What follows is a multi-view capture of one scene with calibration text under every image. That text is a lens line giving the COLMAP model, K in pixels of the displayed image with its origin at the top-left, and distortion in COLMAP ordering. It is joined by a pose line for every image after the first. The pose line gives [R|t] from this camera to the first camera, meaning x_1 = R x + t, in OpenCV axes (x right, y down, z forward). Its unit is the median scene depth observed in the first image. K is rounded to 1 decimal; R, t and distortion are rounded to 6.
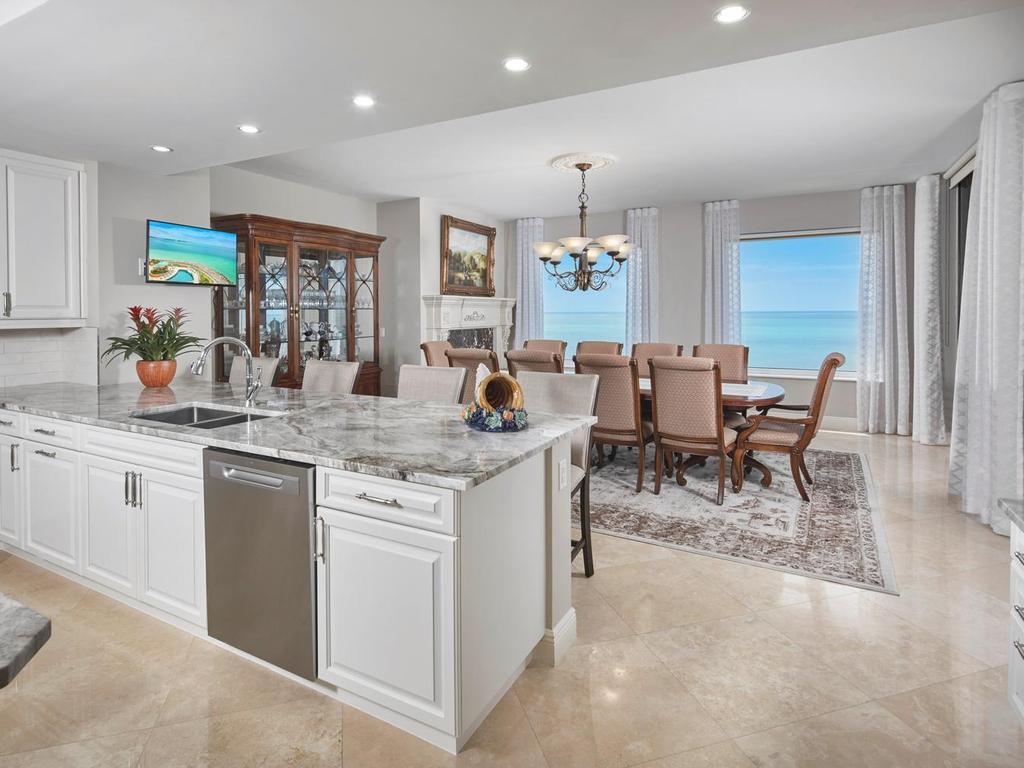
lens RADIAL K [[561.9, 0, 510.1], [0, 561.9, 313.3], [0, 0, 1]] dist [0.002212, 0.000095]
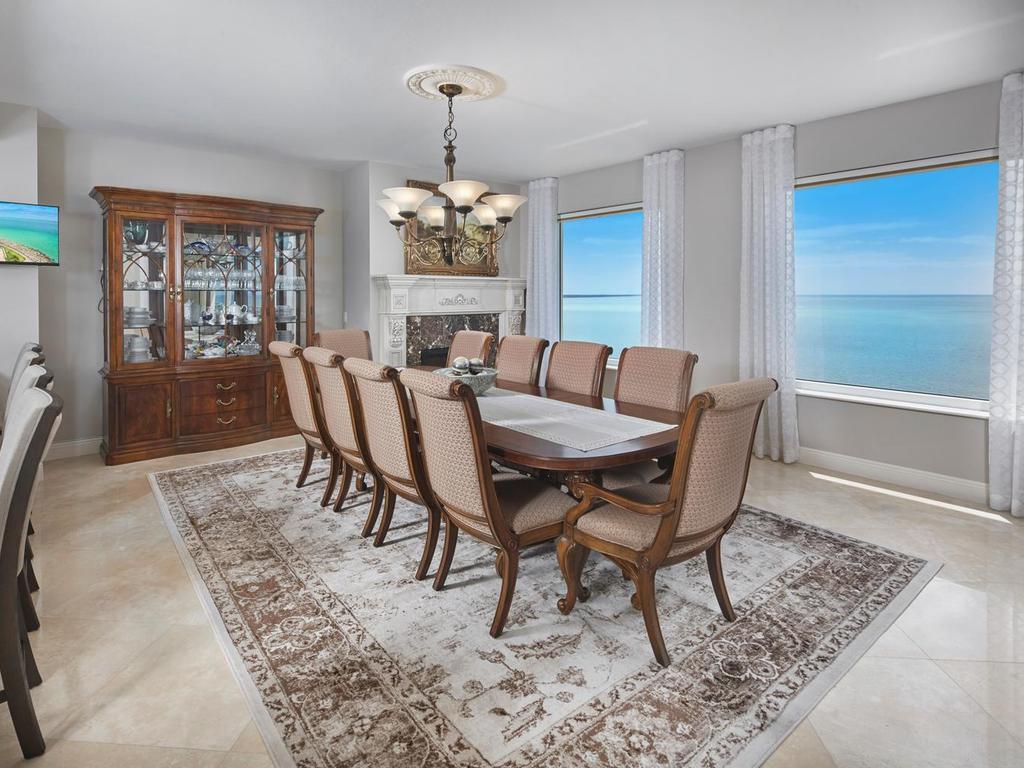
lens RADIAL K [[558.2, 0, 513.2], [0, 558.2, 295.8], [0, 0, 1]] dist [-0.002846, -0.001018]
pose [[0.932070, 0.006171, -0.362225, 0.473494], [-0.005609, 0.999981, 0.002603, -0.004349], [0.362234, -0.000394, 0.932087, 0.384212]]
